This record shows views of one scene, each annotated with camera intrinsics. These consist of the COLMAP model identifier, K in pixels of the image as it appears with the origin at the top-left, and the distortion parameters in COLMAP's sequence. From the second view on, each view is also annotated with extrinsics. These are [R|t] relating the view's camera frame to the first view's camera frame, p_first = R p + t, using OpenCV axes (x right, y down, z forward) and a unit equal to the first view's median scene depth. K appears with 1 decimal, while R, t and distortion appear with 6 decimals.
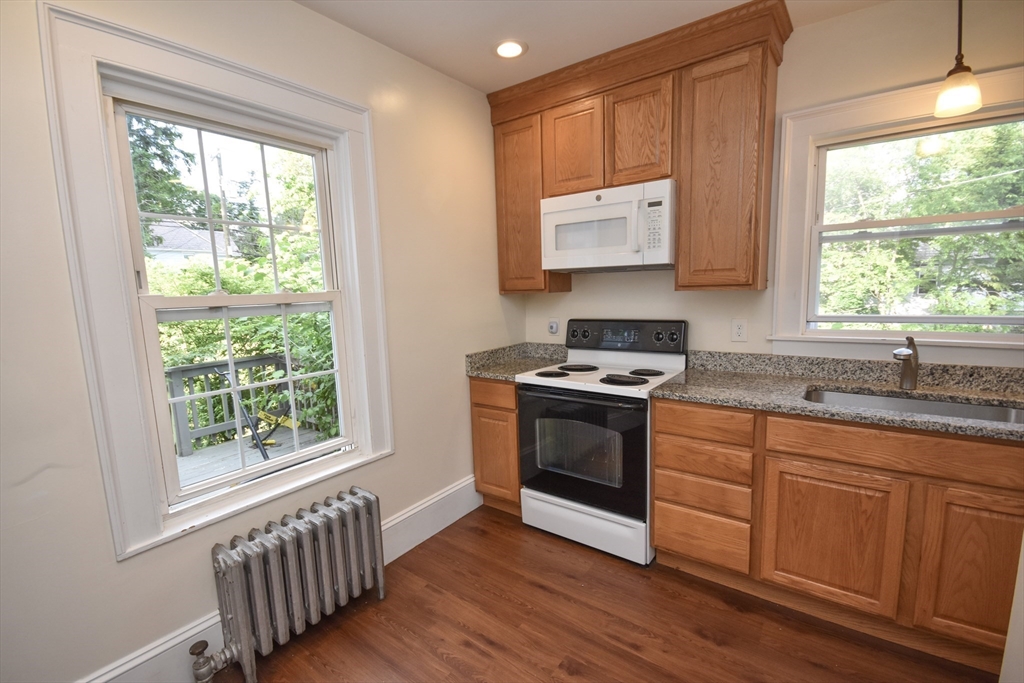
lens RADIAL K [[456.5, 0, 513.8], [0, 456.5, 342.0], [0, 0, 1]] dist [-0.005033, -0.004739]
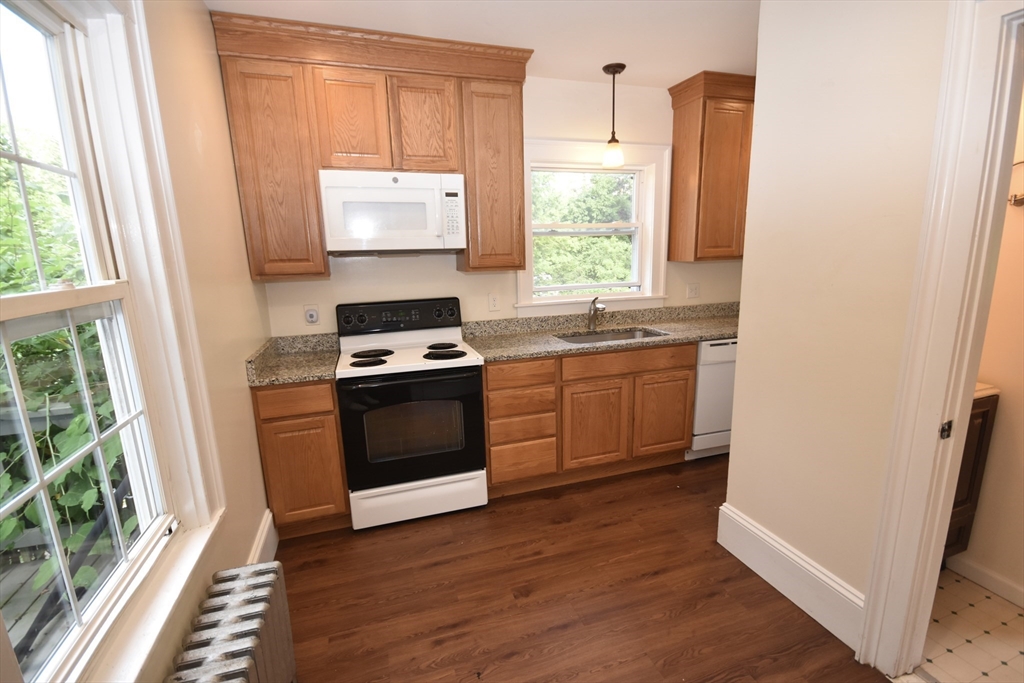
lens RADIAL K [[456.5, 0, 523.1], [0, 456.5, 341.5], [0, 0, 1]] dist [-0.005358, -0.002160]
pose [[0.565427, -0.140888, 0.812676, -0.573411], [0.104328, 0.989606, 0.098974, -0.038872], [-0.818174, 0.028822, 0.574248, 0.228089]]
